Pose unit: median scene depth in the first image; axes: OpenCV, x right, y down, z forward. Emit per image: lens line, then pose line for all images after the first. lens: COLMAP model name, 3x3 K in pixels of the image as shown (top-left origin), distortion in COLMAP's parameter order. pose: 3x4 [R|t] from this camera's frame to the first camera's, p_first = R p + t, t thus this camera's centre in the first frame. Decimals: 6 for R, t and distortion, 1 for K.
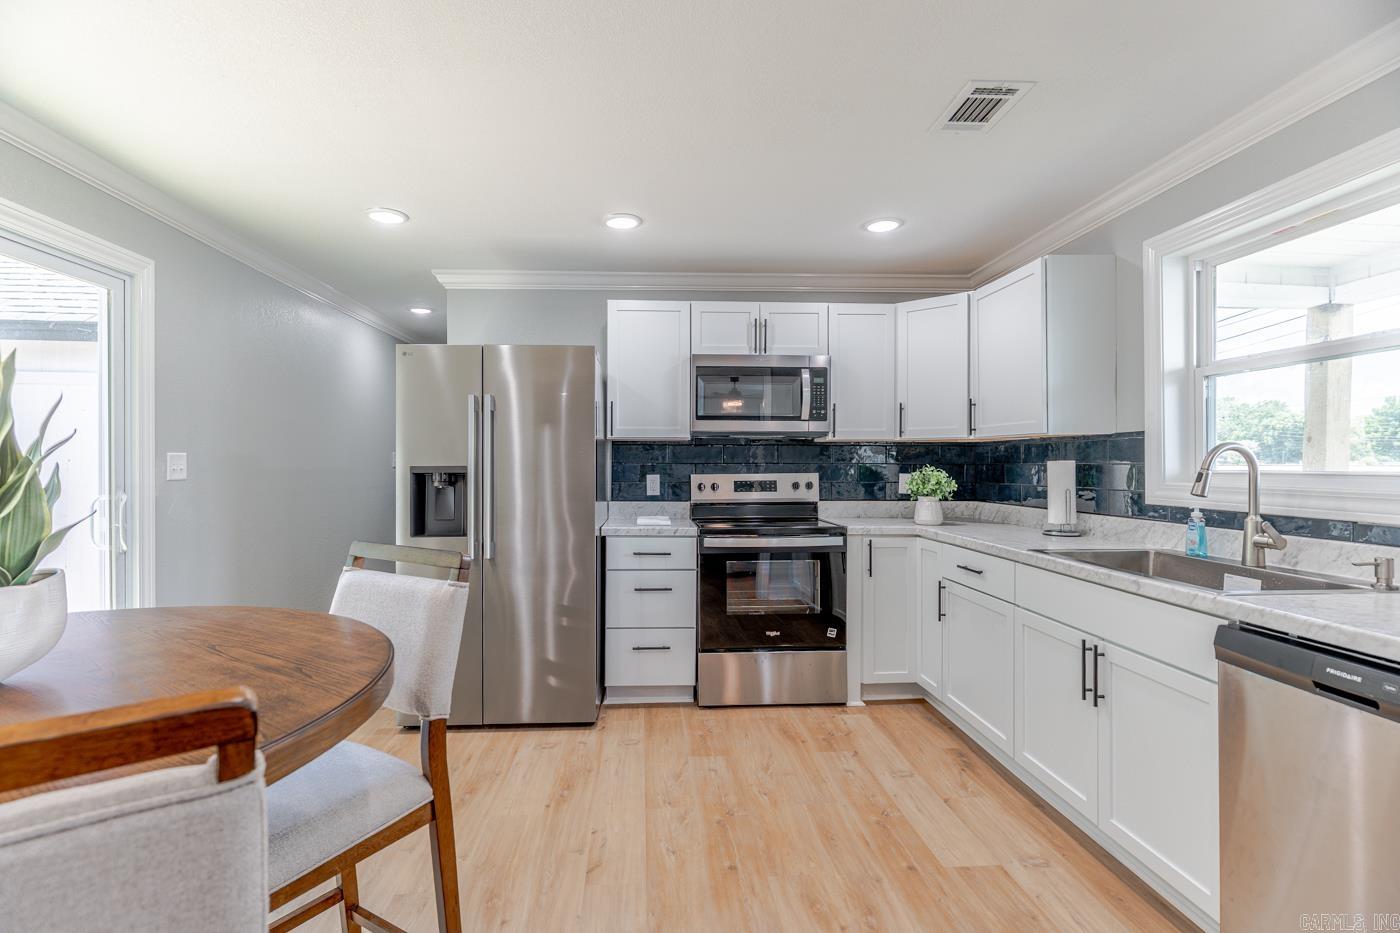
lens RADIAL K [[671.5, 0, 683.1], [0, 671.5, 464.0], [0, 0, 1]] dist [0.002675, 0.001428]
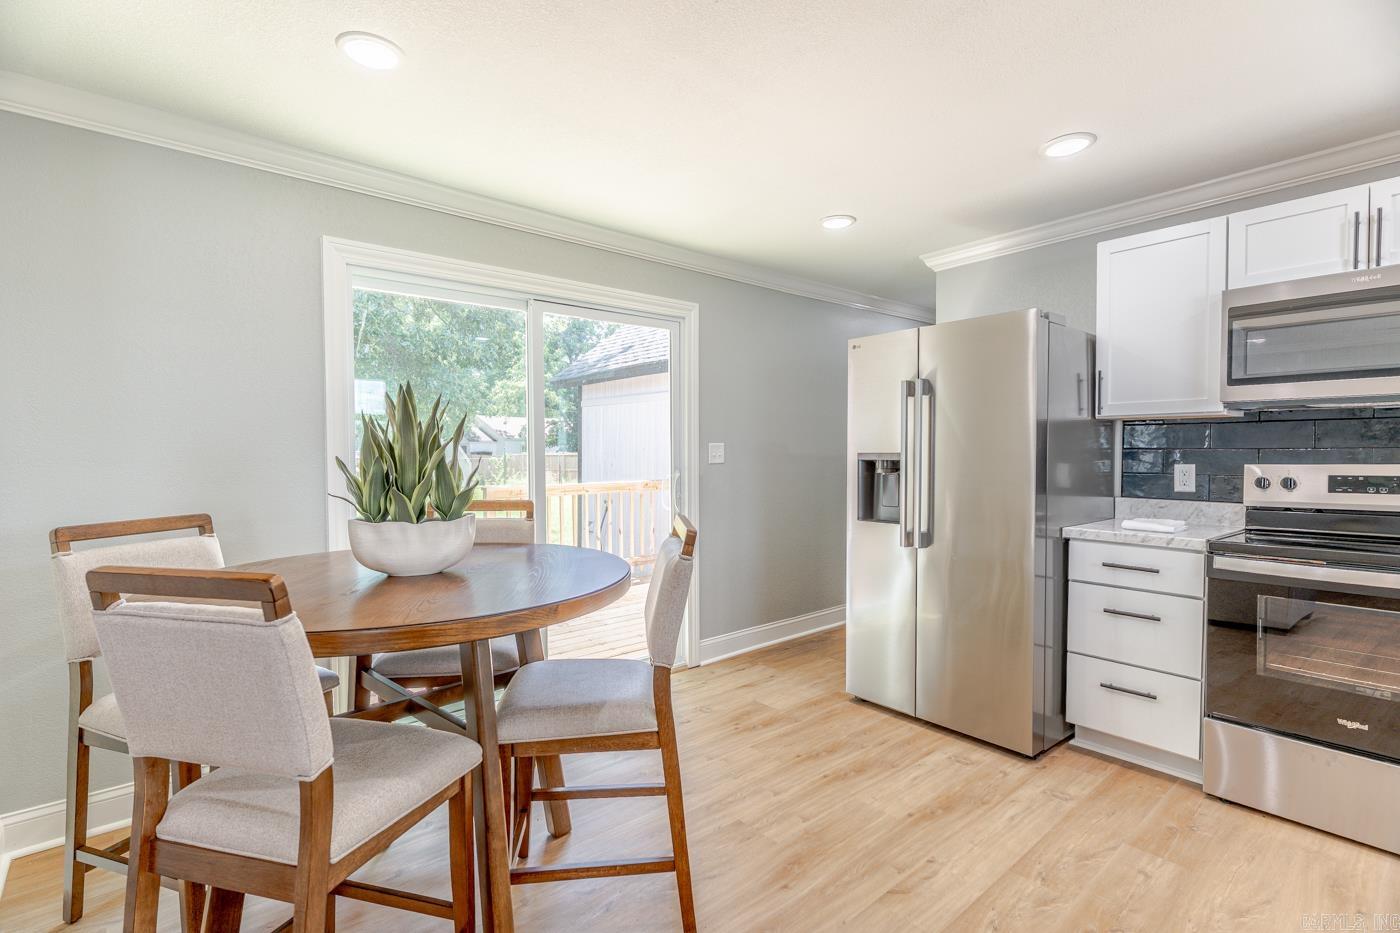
lens RADIAL K [[671.5, 0, 687.8], [0, 671.5, 464.8], [0, 0, 1]] dist [0.002675, 0.001428]
pose [[0.587499, 0.013264, -0.809116, 0.272945], [0.004838, 0.999790, 0.019903, -0.000735], [0.809210, -0.015607, 0.587312, 0.149871]]
